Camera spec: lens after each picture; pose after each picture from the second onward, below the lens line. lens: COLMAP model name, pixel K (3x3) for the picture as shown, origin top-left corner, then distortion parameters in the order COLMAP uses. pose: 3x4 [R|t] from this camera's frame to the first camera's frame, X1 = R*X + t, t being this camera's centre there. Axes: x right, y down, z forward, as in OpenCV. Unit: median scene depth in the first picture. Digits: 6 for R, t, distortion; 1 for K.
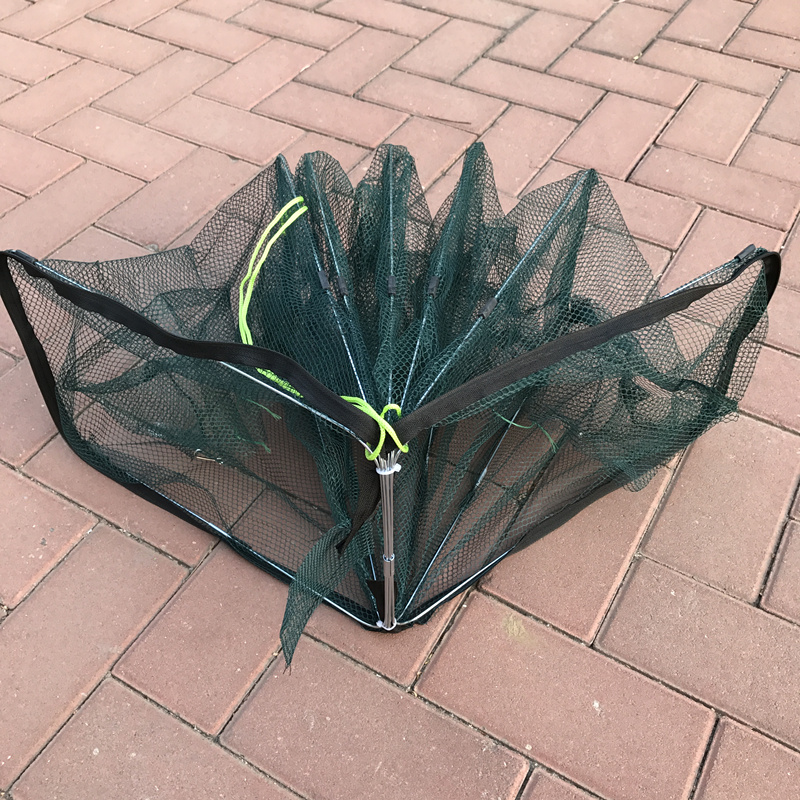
lens RADIAL K [[886.6, 0, 400.0], [0, 886.6, 400.0], [0, 0, 1]] dist [-0.015424, 0.044237]
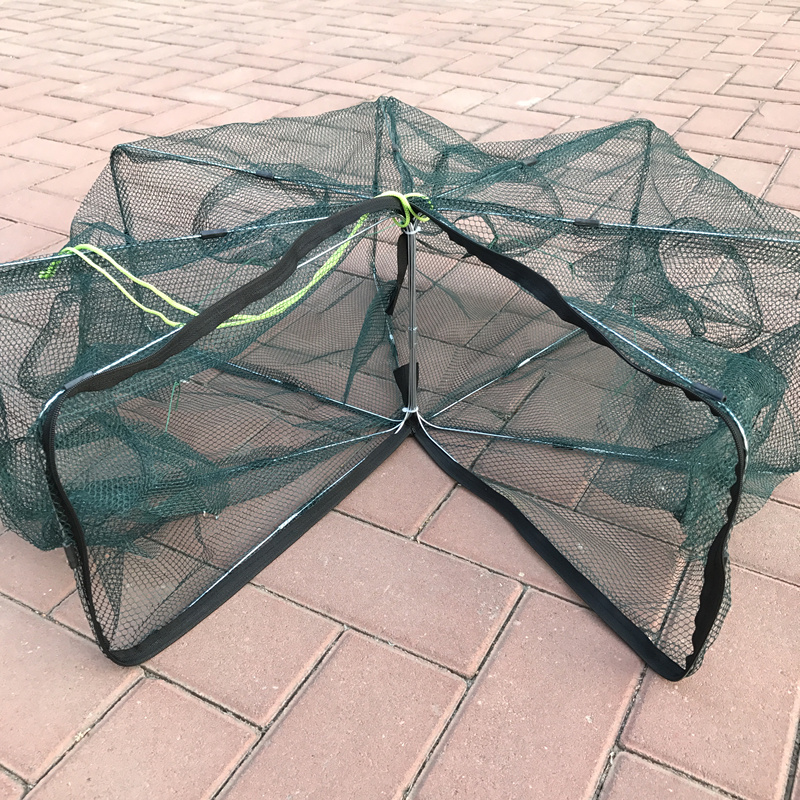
lens RADIAL K [[883.3, 0, 400.0], [0, 883.3, 400.0], [0, 0, 1]] dist [0.032972, -0.027383]
pose [[0.999773, -0.013801, 0.016243, -0.021619], [0.017269, 0.971175, -0.237740, 0.429163], [-0.012494, 0.237967, 0.971193, -0.123138]]
